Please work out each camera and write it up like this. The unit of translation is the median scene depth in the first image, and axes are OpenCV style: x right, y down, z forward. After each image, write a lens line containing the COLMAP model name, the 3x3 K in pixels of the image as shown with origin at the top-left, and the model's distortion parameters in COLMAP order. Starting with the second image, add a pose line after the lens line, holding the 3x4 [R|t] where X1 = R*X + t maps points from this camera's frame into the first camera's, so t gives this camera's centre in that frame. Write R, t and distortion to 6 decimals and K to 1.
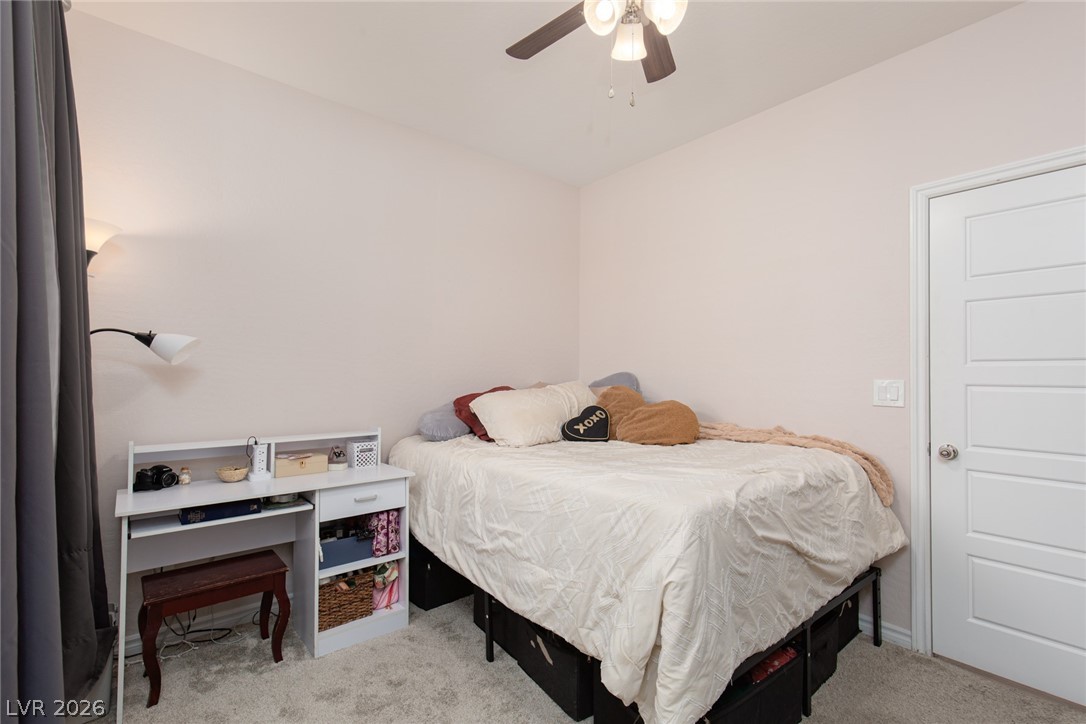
lens RADIAL K [[501.1, 0, 543.0], [0, 501.1, 362.0], [0, 0, 1]] dist [0.008305, 0.000732]
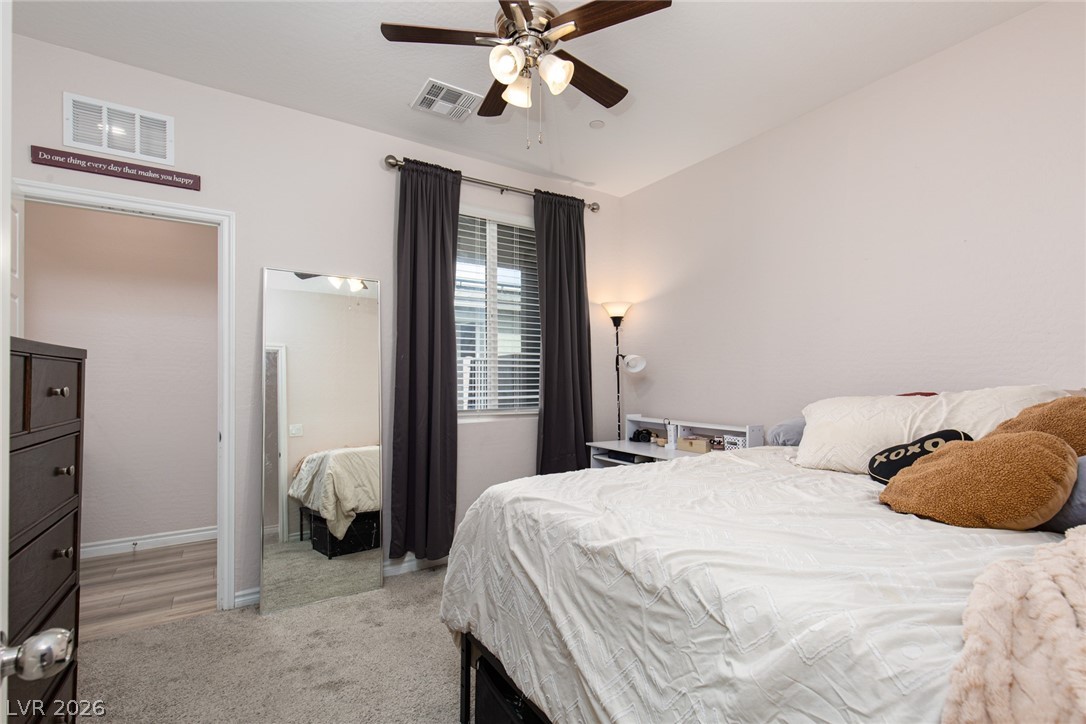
lens RADIAL K [[501.1, 0, 543.0], [0, 501.1, 362.0], [0, 0, 1]] dist [0.008305, 0.000732]
pose [[-0.143562, -0.034945, -0.989024, 0.959636], [0.027826, 0.998839, -0.039331, 0.028573], [0.989250, -0.033167, -0.142423, 0.853273]]
